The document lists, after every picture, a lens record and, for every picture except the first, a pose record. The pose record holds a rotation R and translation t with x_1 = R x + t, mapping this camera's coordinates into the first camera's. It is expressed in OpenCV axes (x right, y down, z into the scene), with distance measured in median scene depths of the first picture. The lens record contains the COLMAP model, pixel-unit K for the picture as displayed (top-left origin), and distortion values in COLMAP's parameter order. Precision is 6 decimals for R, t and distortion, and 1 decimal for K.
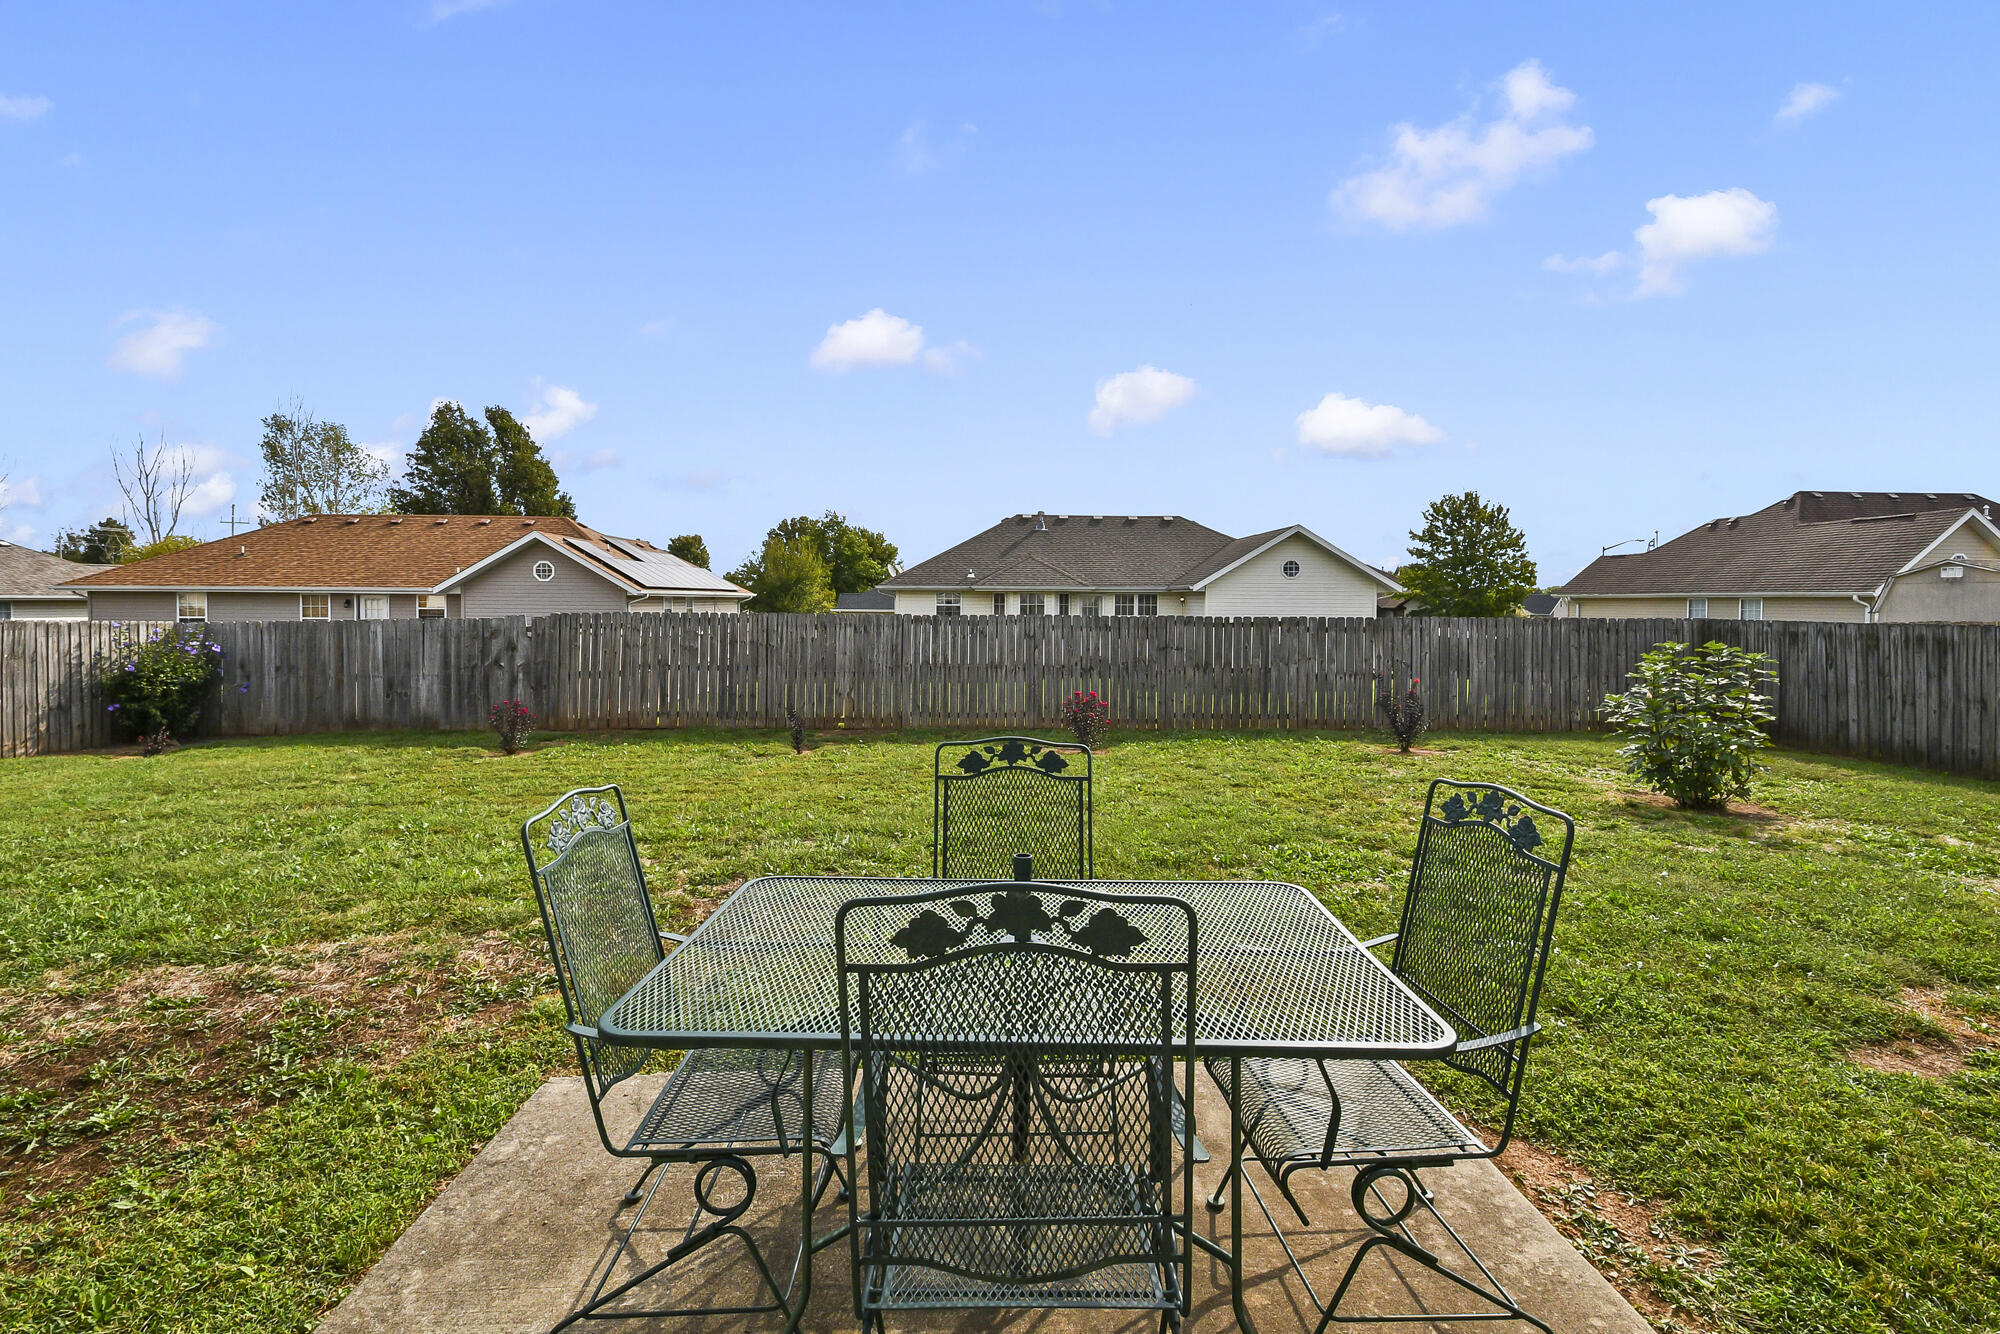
lens RADIAL K [[892.2, 0, 1011.1], [0, 892.2, 616.0], [0, 0, 1]] dist [0.022377, -0.015126]
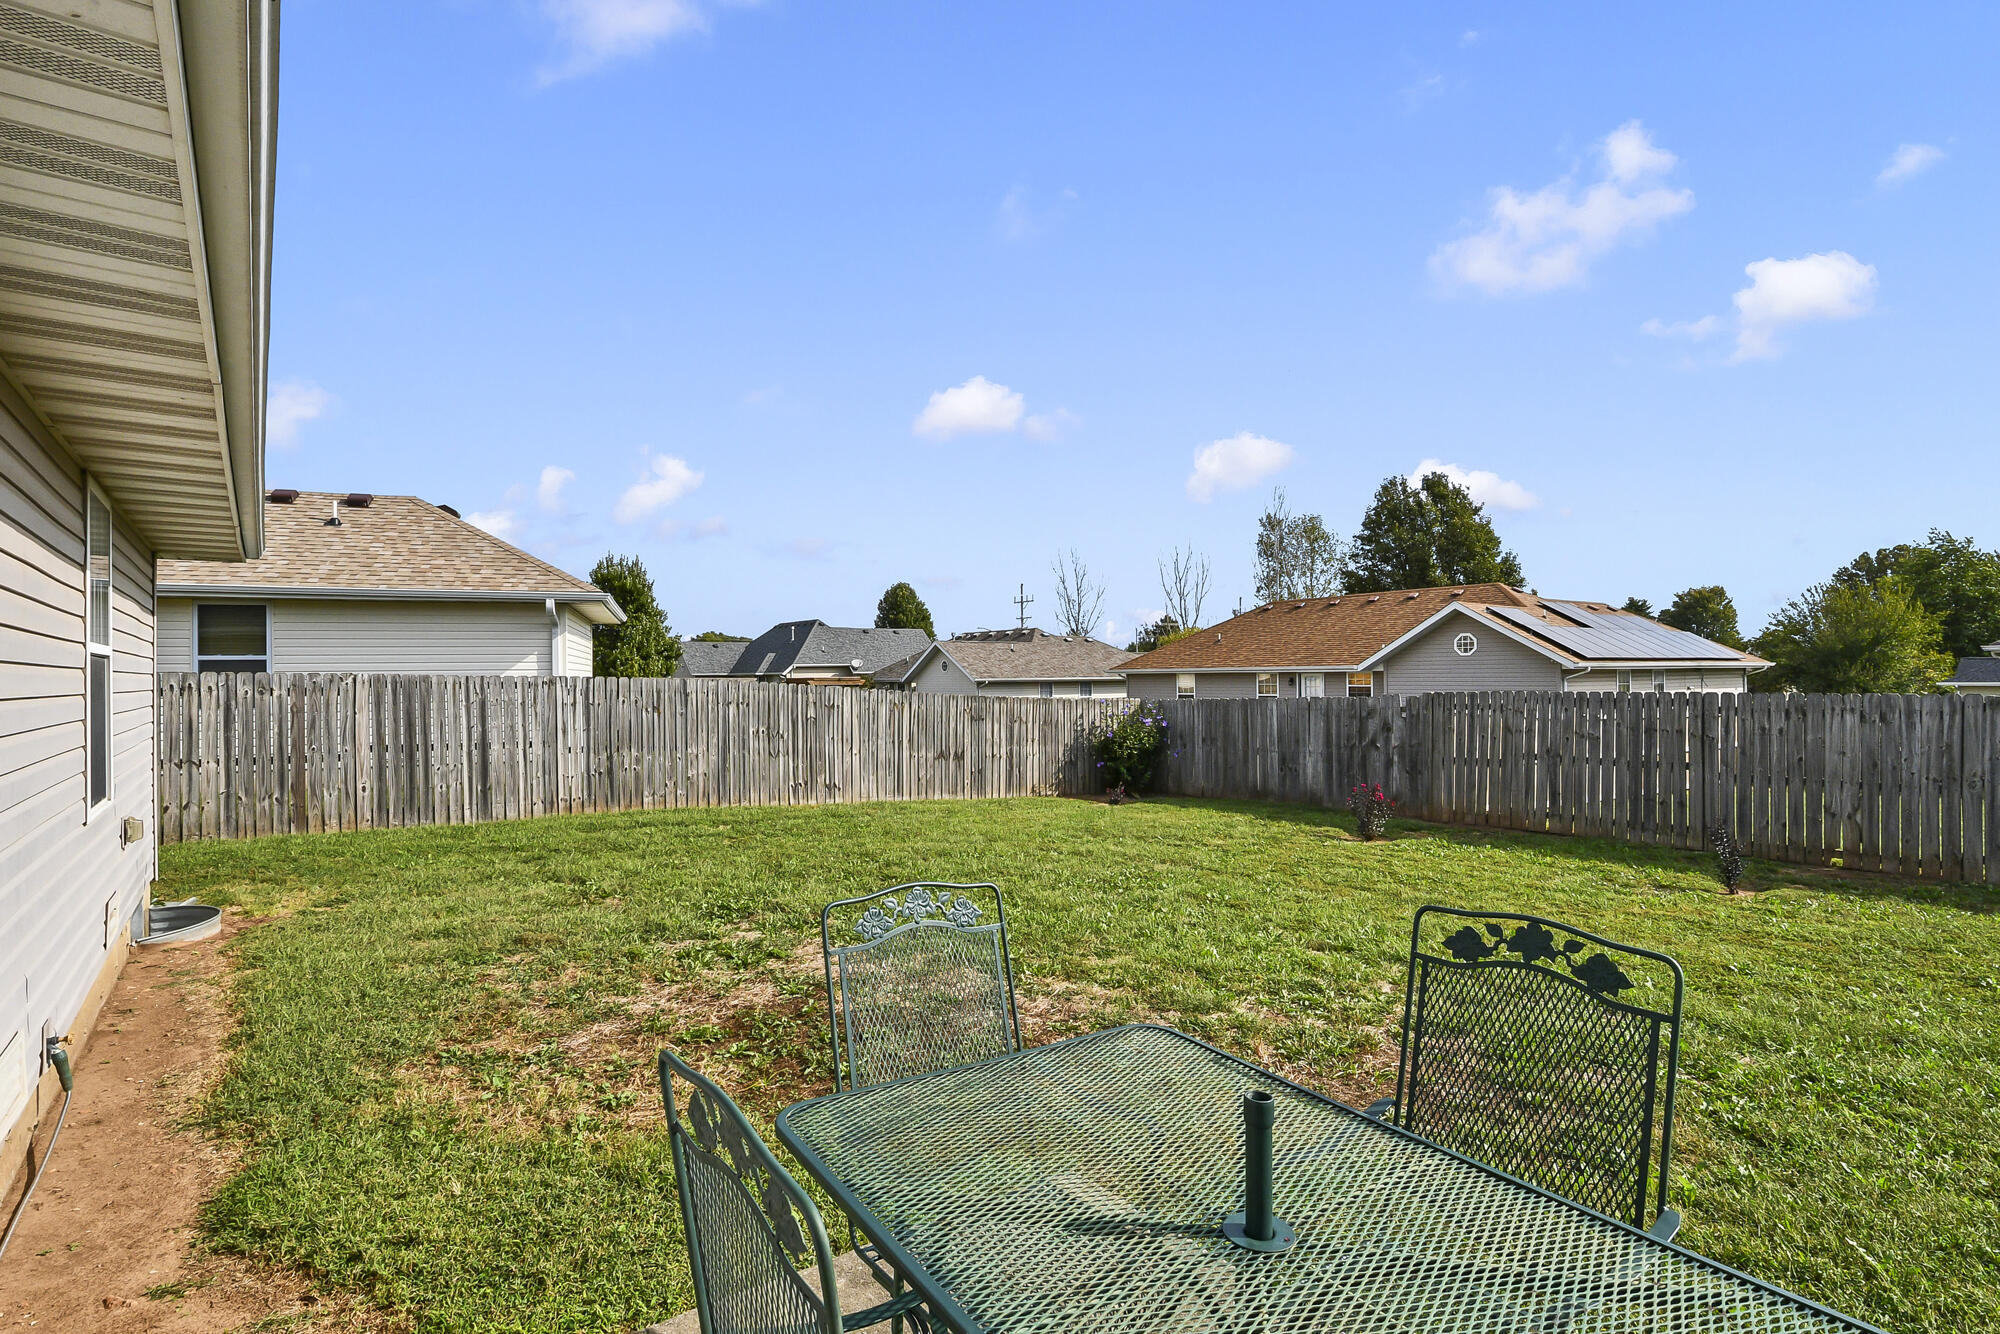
lens RADIAL K [[982.1, 0, 999.0], [0, 982.1, 666.1], [0, 0, 1]] dist [0.022548, -0.003729]
pose [[0.550494, -0.020308, -0.834592, 0.091294], [-0.000142, 0.999702, -0.024420, -0.005191], [0.834839, 0.013562, 0.550327, 0.076594]]
